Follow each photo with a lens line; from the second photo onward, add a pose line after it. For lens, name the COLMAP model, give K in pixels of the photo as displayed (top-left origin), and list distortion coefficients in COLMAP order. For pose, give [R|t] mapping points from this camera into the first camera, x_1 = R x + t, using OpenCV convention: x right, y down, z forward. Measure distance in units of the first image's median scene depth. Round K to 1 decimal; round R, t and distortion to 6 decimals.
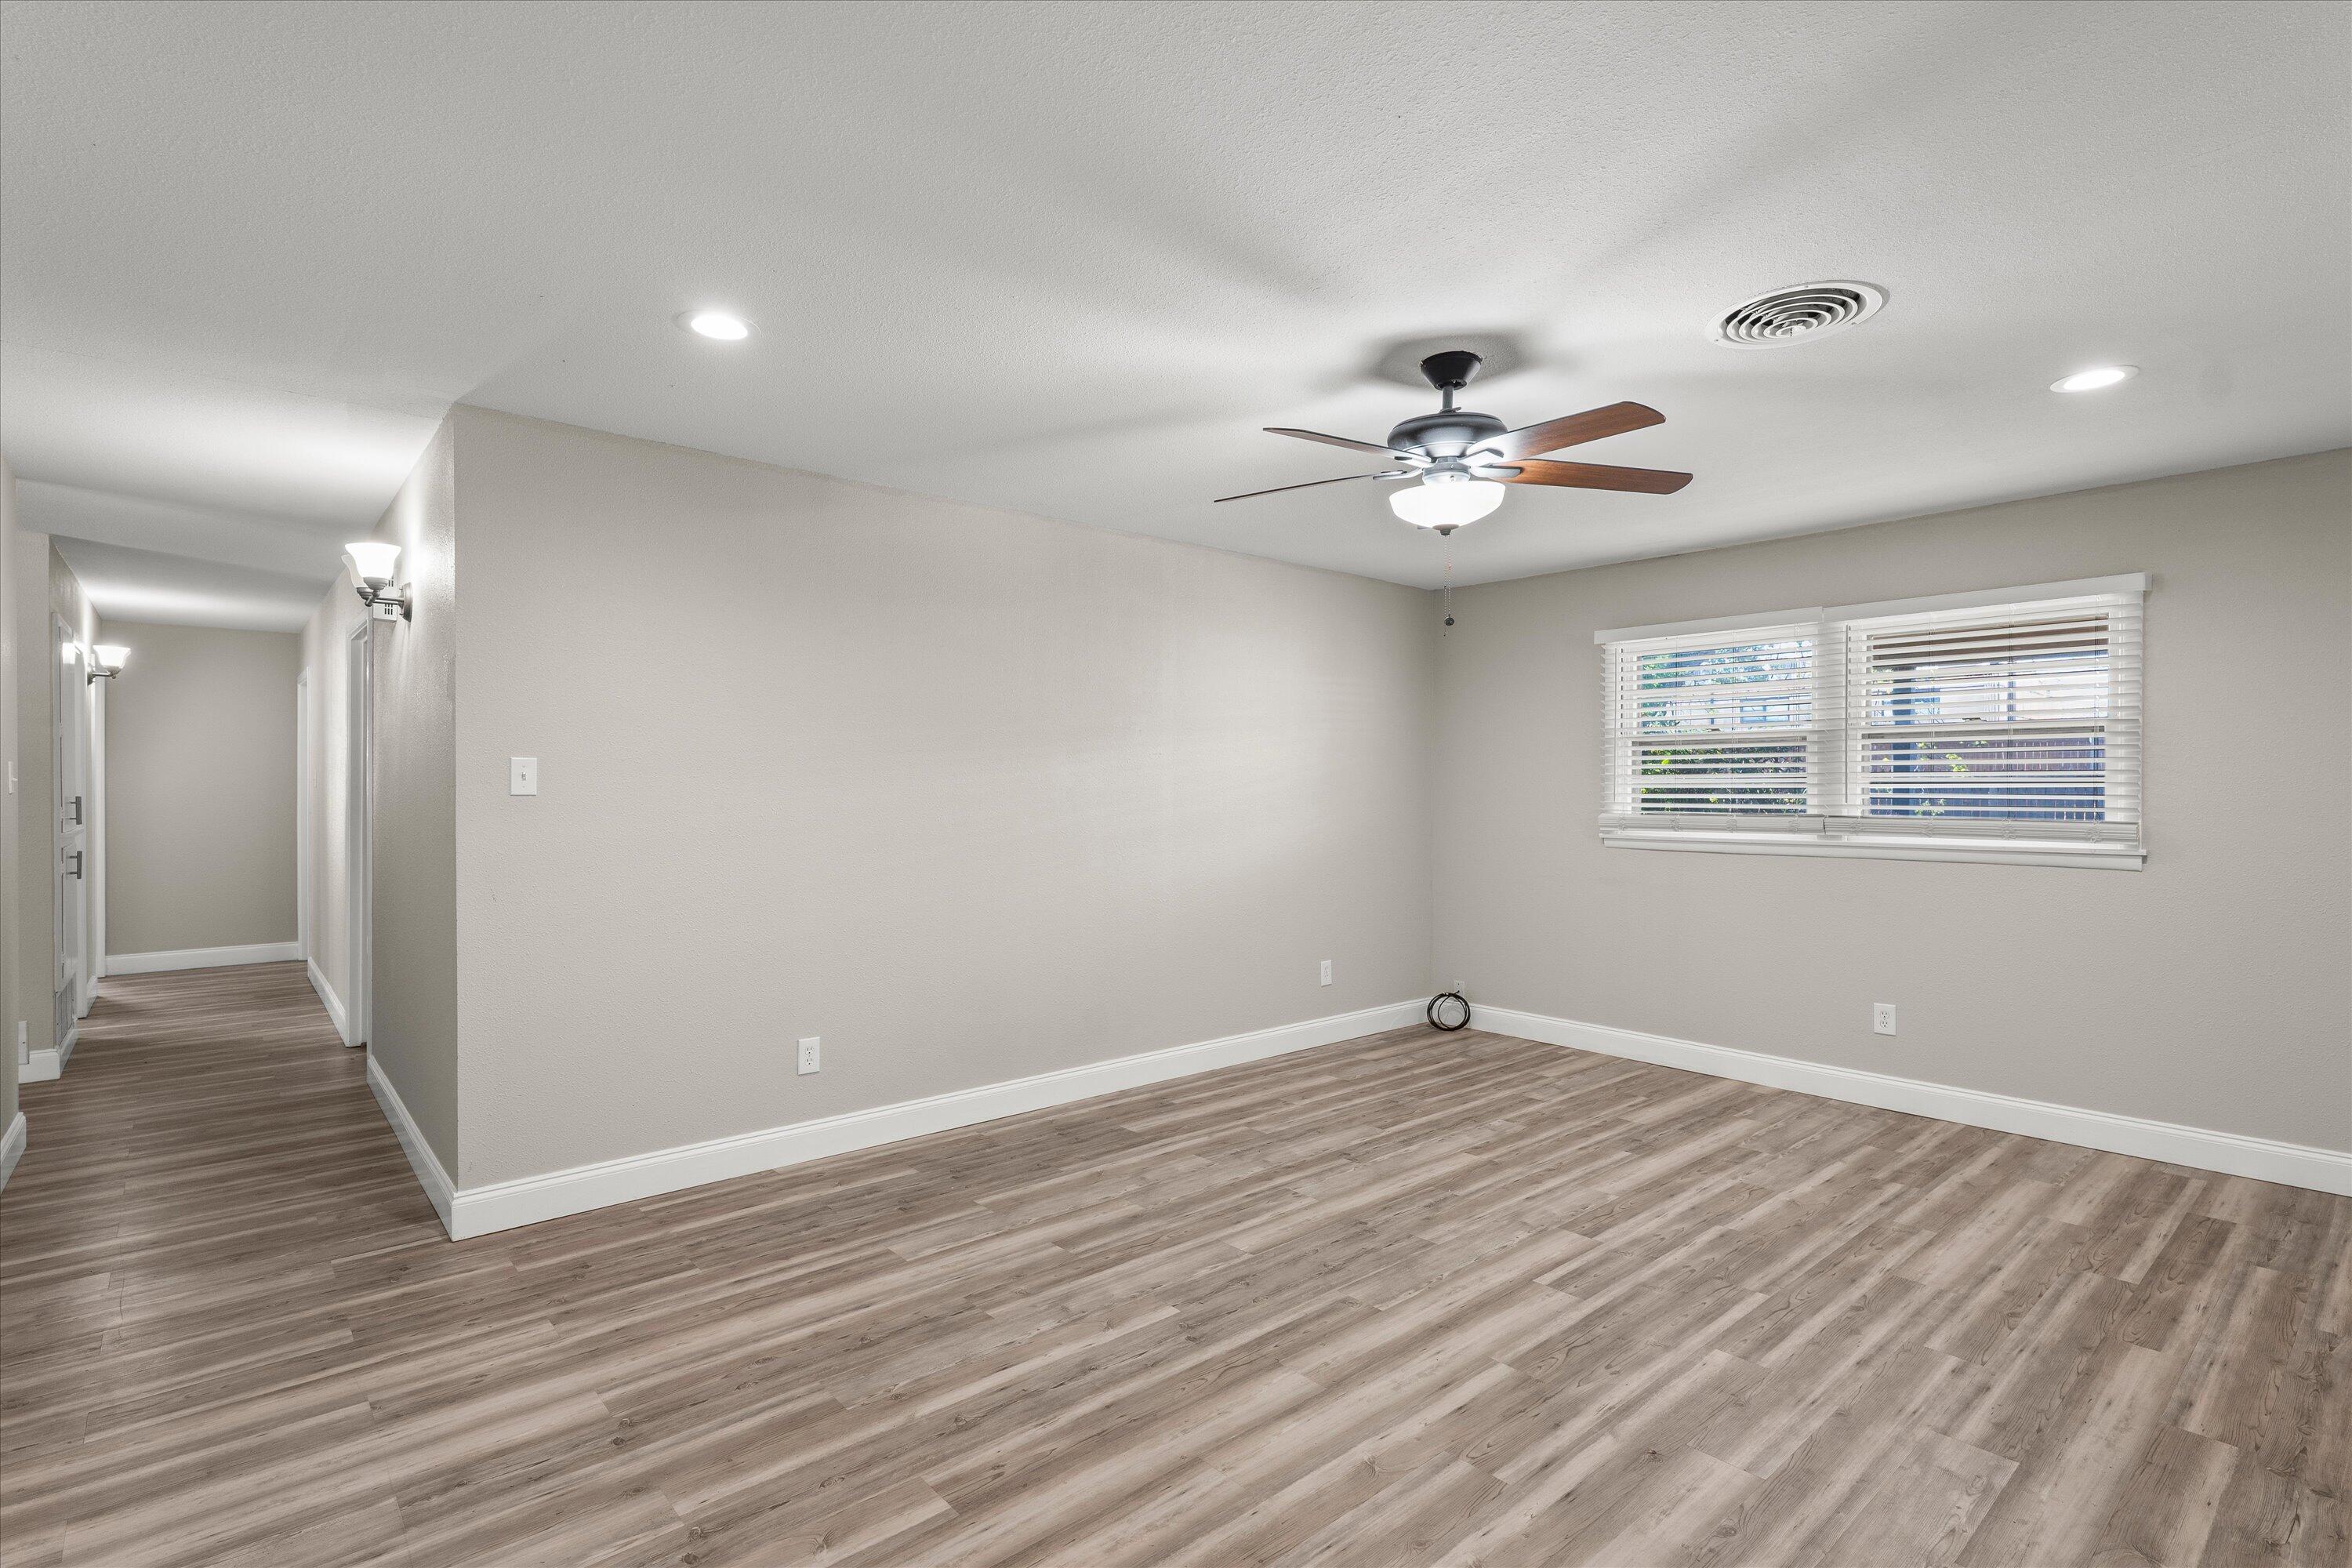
lens RADIAL K [[1107.7, 0, 1166.5], [0, 1107.7, 780.1], [0, 0, 1]] dist [0.002864, 0.000173]
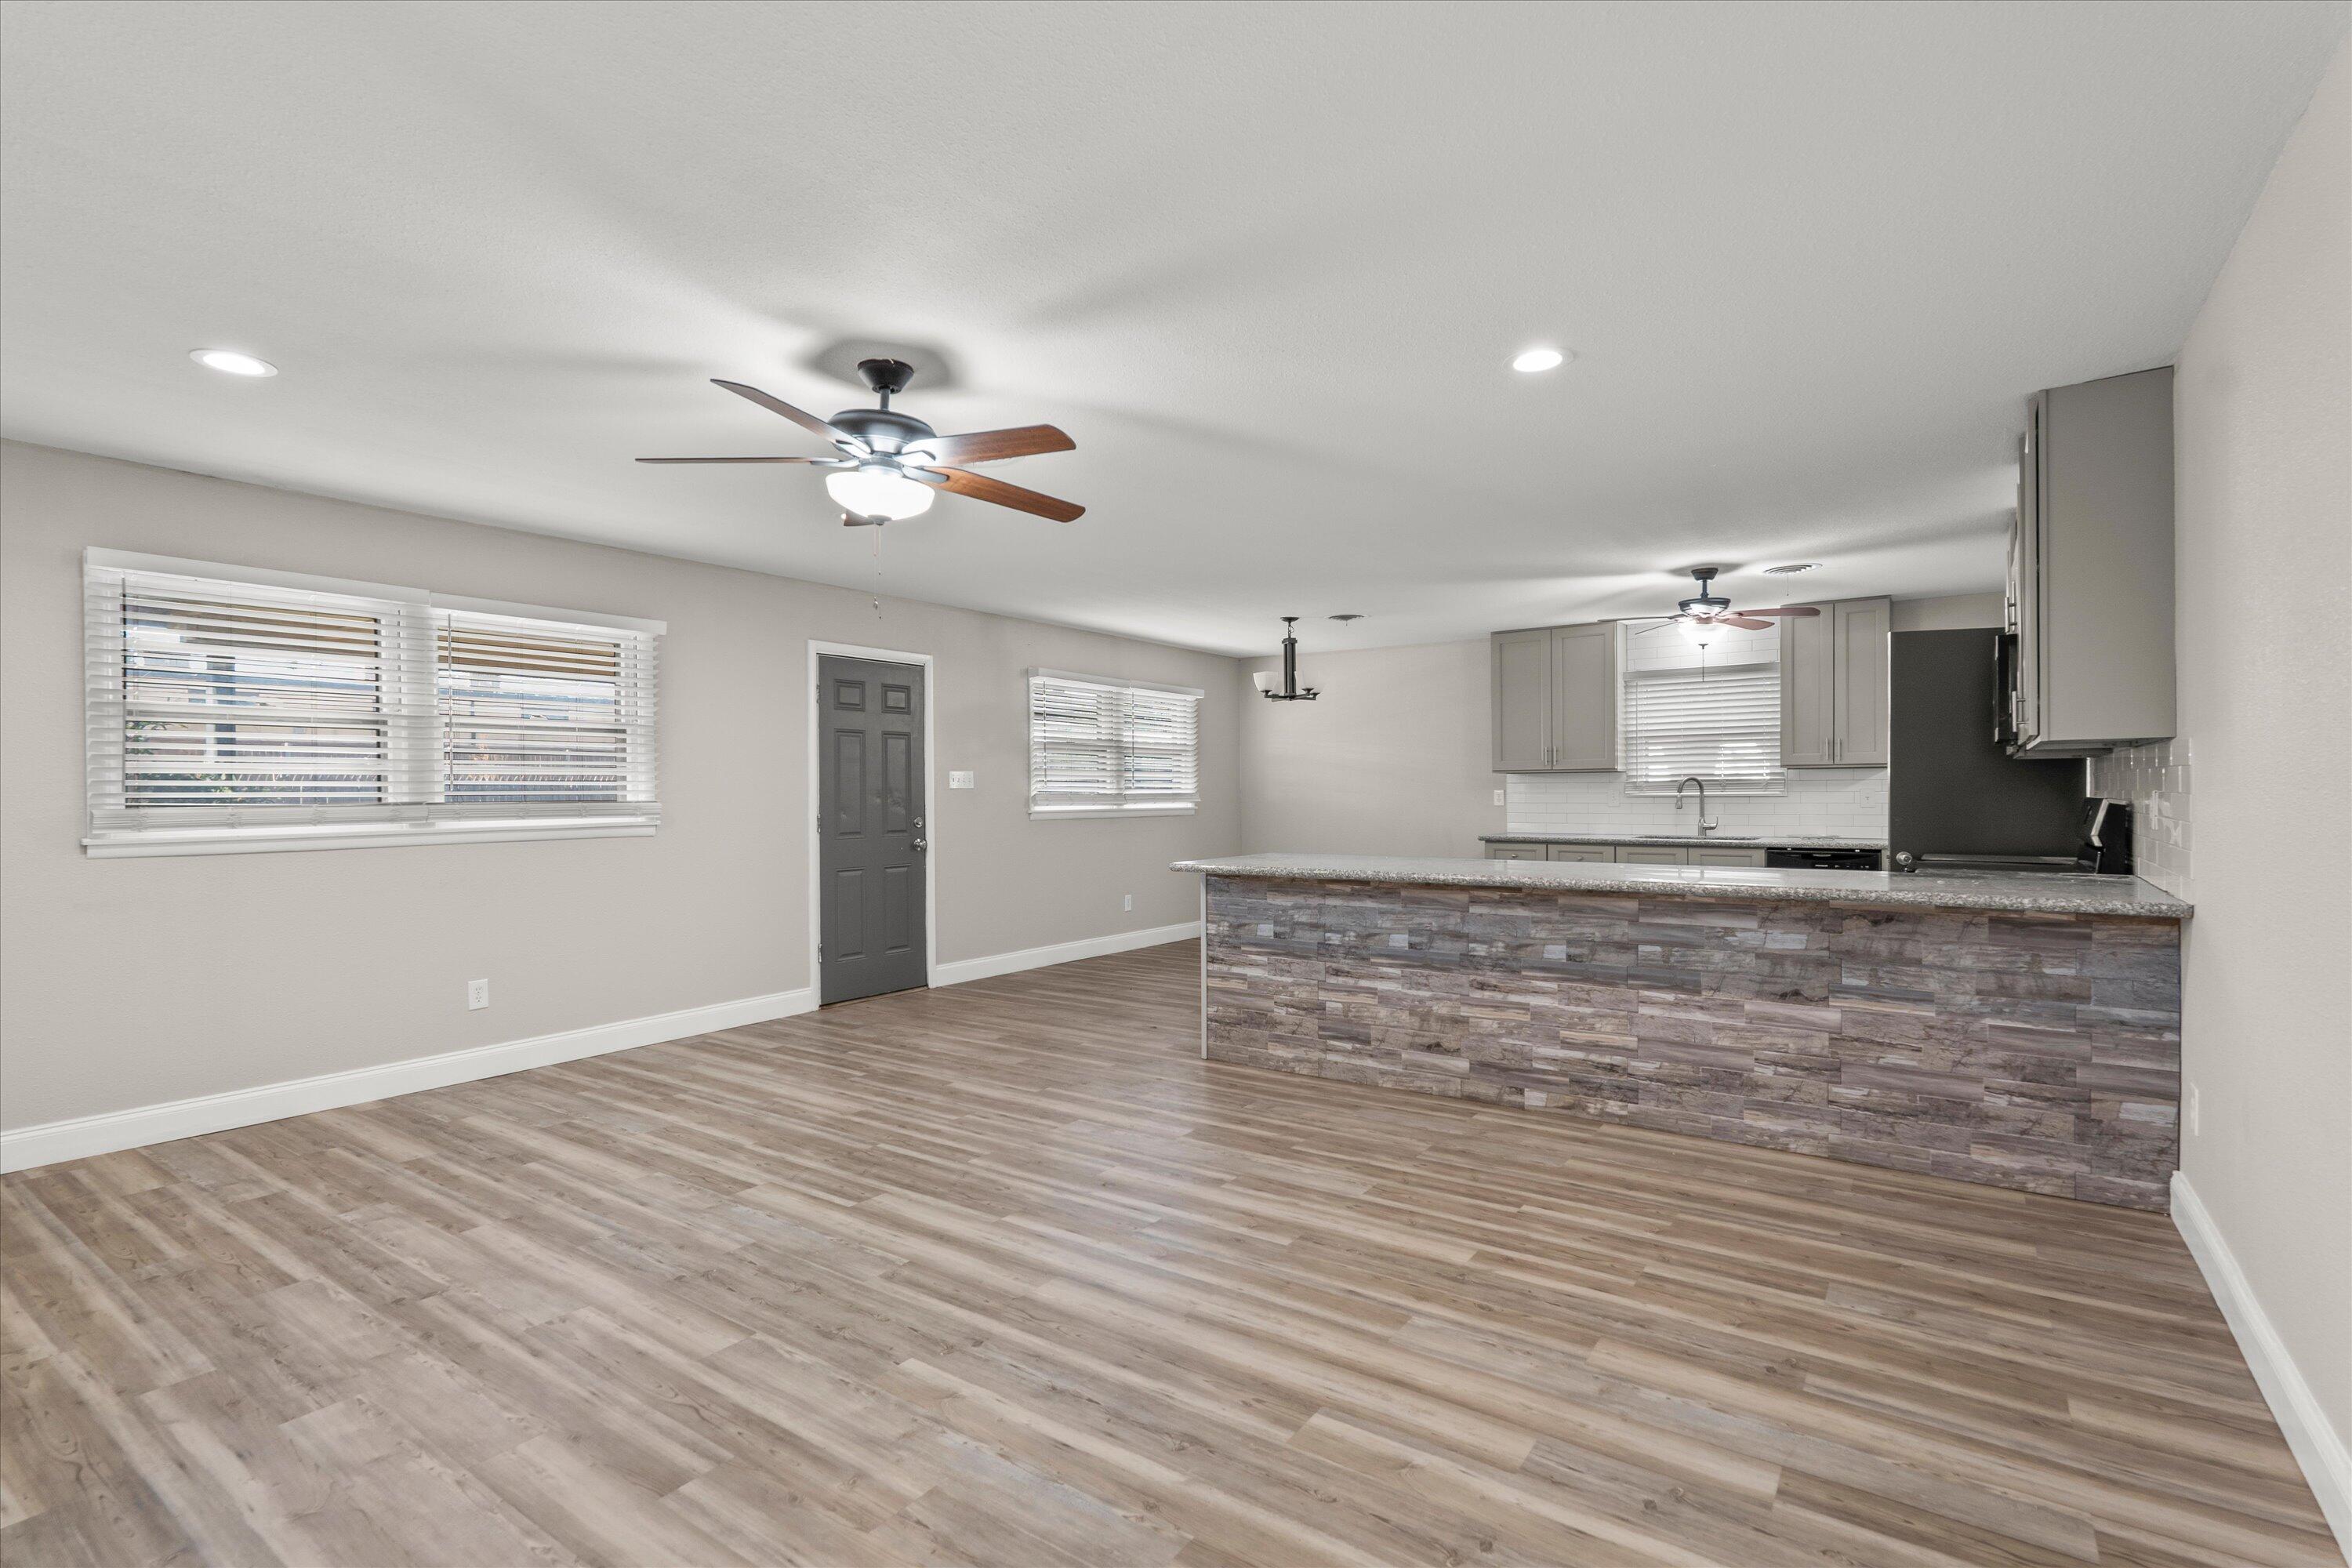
lens RADIAL K [[1107.7, 0, 1166.5], [0, 1107.7, 780.1], [0, 0, 1]] dist [0.002864, 0.000173]
pose [[-0.234142, 0.009923, 0.972152, -0.745522], [0.000887, 0.999950, -0.009993, 0.032413], [-0.972202, -0.001477, -0.234139, 0.858026]]
